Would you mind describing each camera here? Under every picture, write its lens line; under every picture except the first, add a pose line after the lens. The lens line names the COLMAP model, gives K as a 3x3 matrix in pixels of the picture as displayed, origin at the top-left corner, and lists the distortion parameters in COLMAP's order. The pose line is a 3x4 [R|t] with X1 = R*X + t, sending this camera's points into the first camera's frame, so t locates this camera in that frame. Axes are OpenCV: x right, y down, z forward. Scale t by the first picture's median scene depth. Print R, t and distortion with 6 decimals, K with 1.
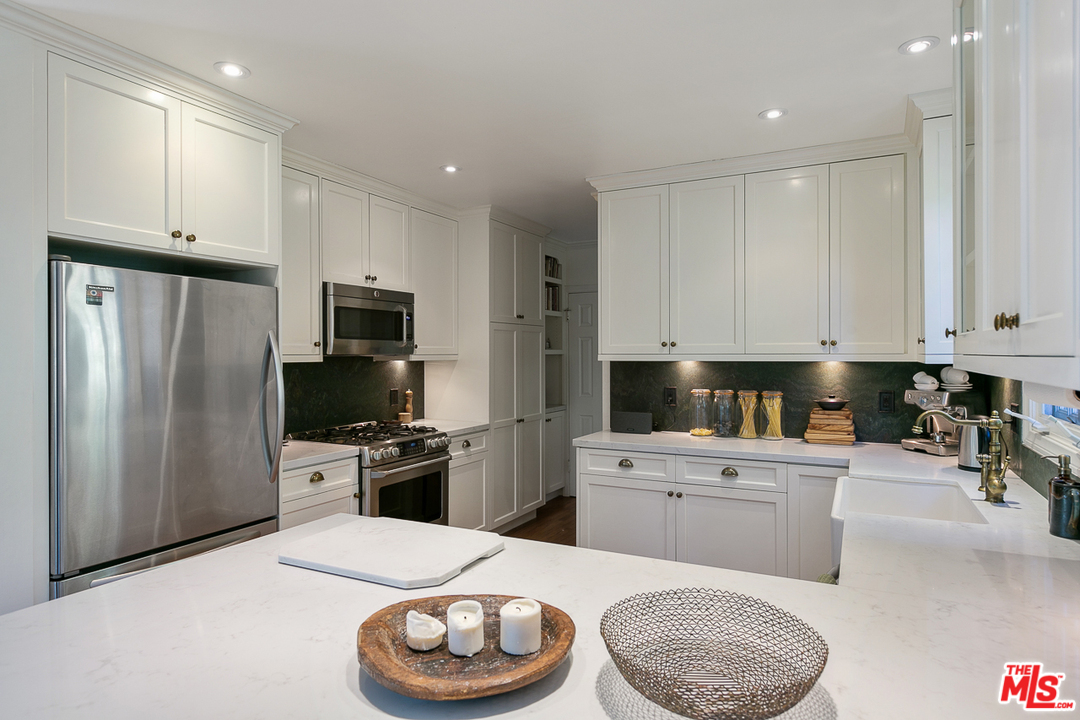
lens RADIAL K [[643.8, 0, 538.4], [0, 643.8, 353.9], [0, 0, 1]] dist [0.003971, 0.000747]
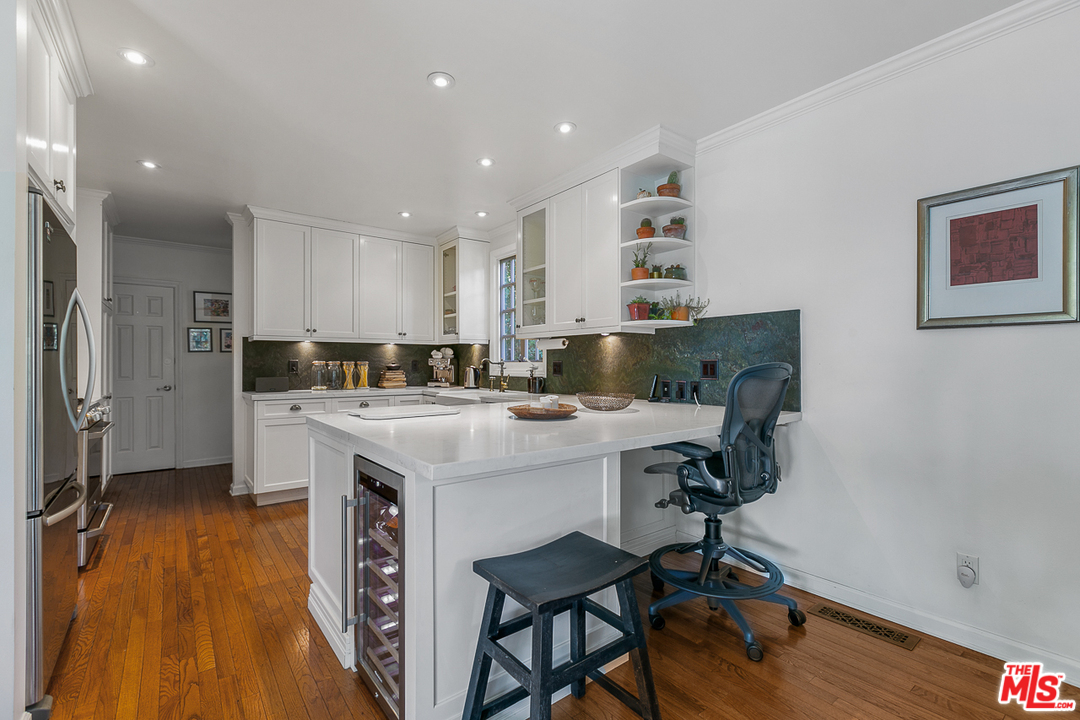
lens RADIAL K [[496.0, 0, 539.6], [0, 496.0, 363.8], [0, 0, 1]] dist [-0.001118, 0.000073]
pose [[0.443650, 0.001797, 0.896198, -0.627164], [-0.000738, 0.999998, -0.001640, 0.067610], [-0.896200, 0.000066, 0.443651, -0.016939]]
